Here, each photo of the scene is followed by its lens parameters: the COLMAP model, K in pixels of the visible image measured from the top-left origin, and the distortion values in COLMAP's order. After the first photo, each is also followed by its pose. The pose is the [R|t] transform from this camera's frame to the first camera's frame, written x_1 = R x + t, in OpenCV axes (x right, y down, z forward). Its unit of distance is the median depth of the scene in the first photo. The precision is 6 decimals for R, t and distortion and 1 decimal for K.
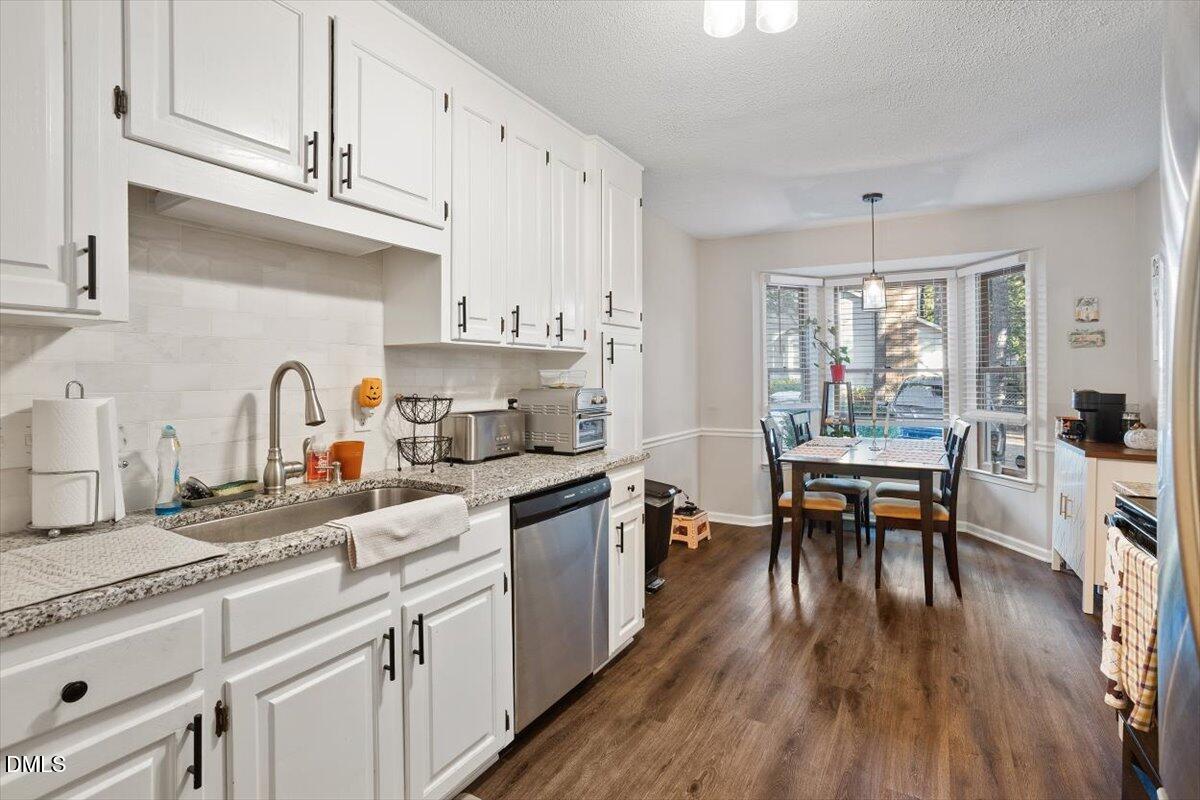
lens RADIAL K [[572.4, 0, 602.1], [0, 572.4, 386.7], [0, 0, 1]] dist [-0.004292, 0.000336]
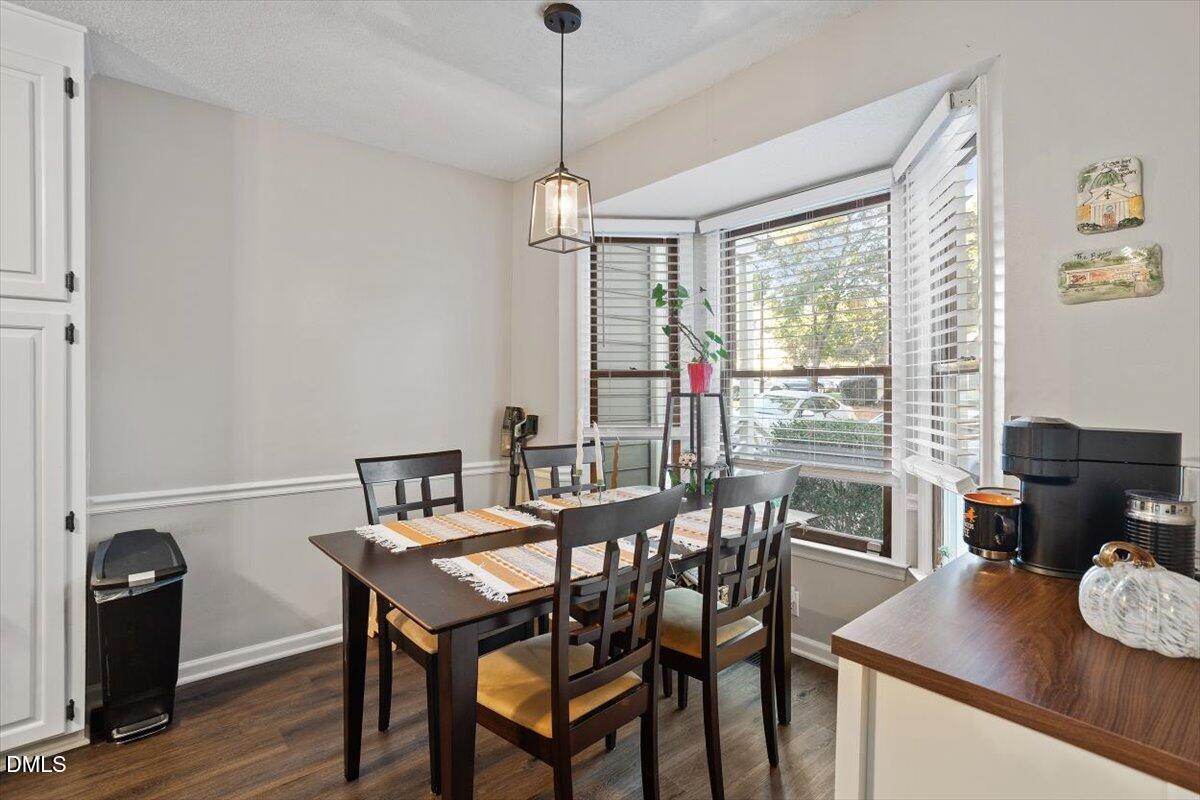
lens RADIAL K [[572.4, 0, 602.1], [0, 572.4, 386.7], [0, 0, 1]] dist [-0.004292, 0.000336]
pose [[0.934551, 0.007343, -0.355754, 0.683433], [-0.014298, 0.999755, -0.016925, -0.003727], [0.355543, 0.020904, 0.934426, 0.554533]]
